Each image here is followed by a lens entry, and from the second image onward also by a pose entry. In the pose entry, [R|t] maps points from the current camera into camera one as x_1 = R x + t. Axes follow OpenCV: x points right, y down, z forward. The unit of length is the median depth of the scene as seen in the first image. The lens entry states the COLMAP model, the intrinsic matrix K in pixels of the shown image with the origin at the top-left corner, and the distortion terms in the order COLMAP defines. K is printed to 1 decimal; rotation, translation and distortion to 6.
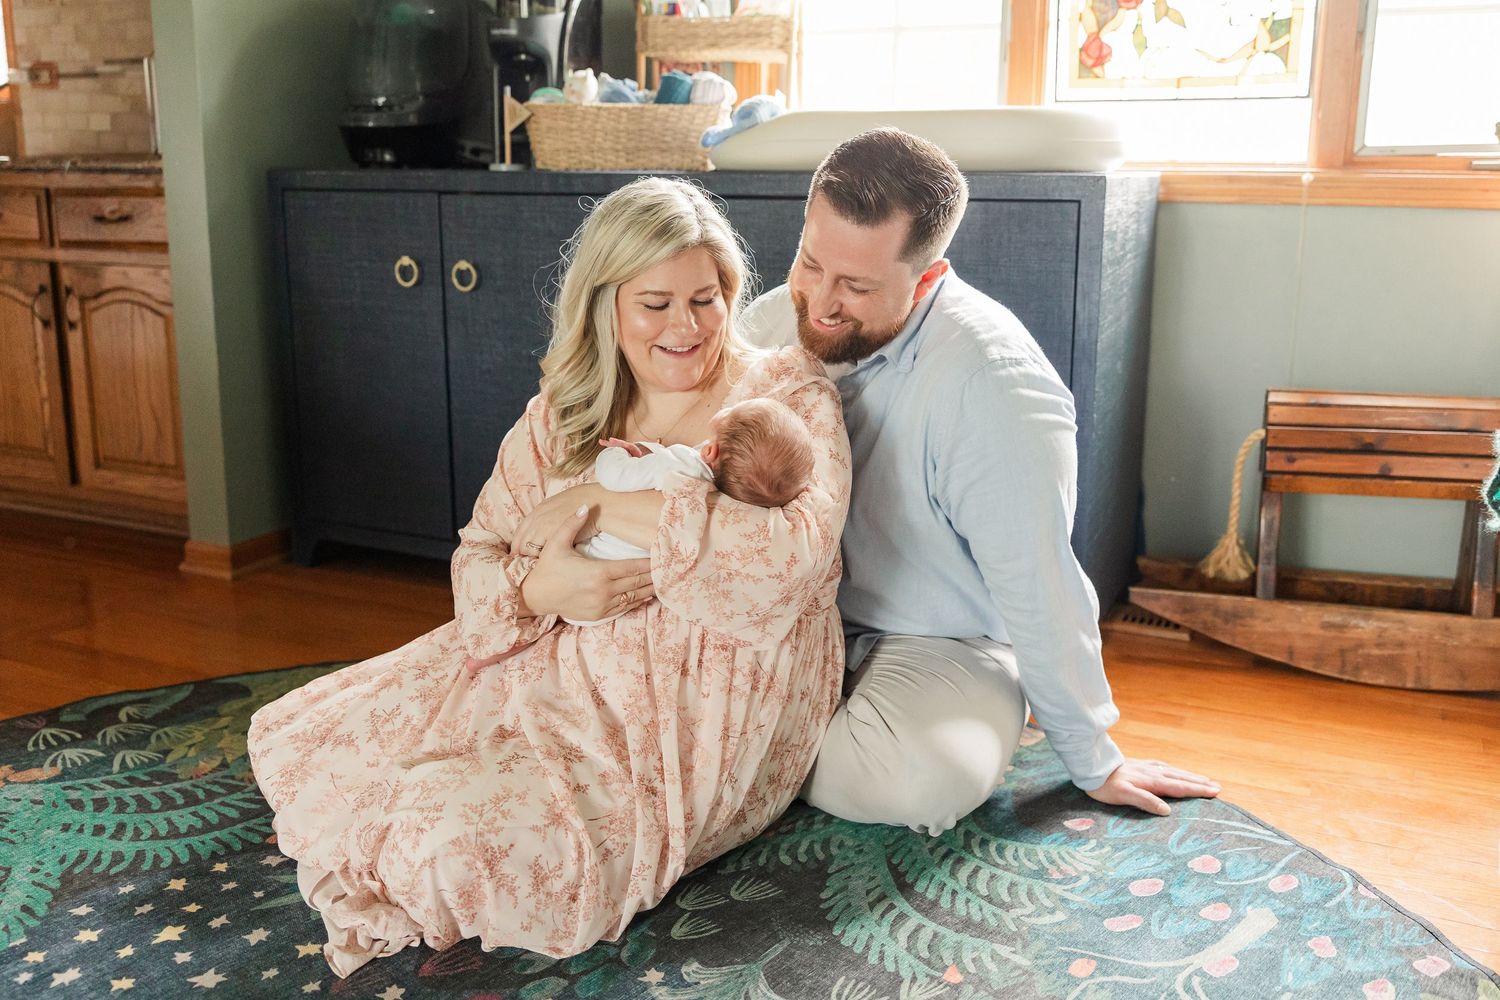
lens RADIAL K [[1322.6, 0, 752.3], [0, 1322.6, 485.0], [0, 0, 1]] dist [-0.013558, 0.031604]
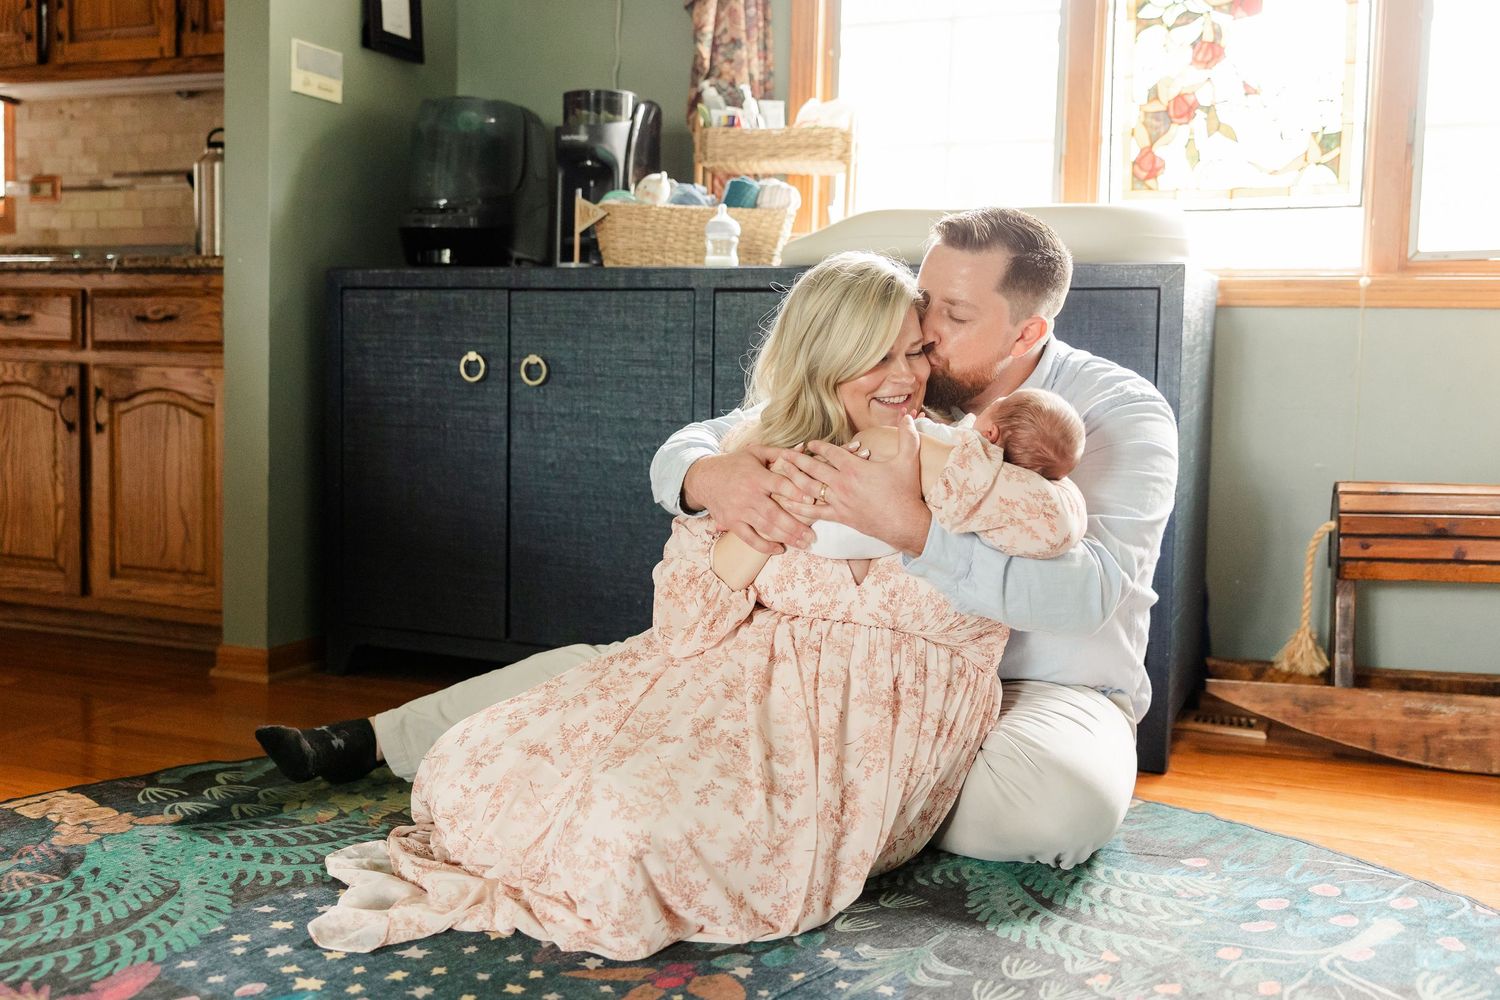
lens RADIAL K [[1522.6, 0, 706.2], [0, 1522.6, 511.0], [0, 0, 1]] dist [0.024626, 0.000000]
pose [[0.999712, 0.009516, 0.022042, -0.114634], [-0.006675, 0.992063, -0.125566, 0.096472], [-0.023062, 0.125382, 0.991840, -0.145937]]
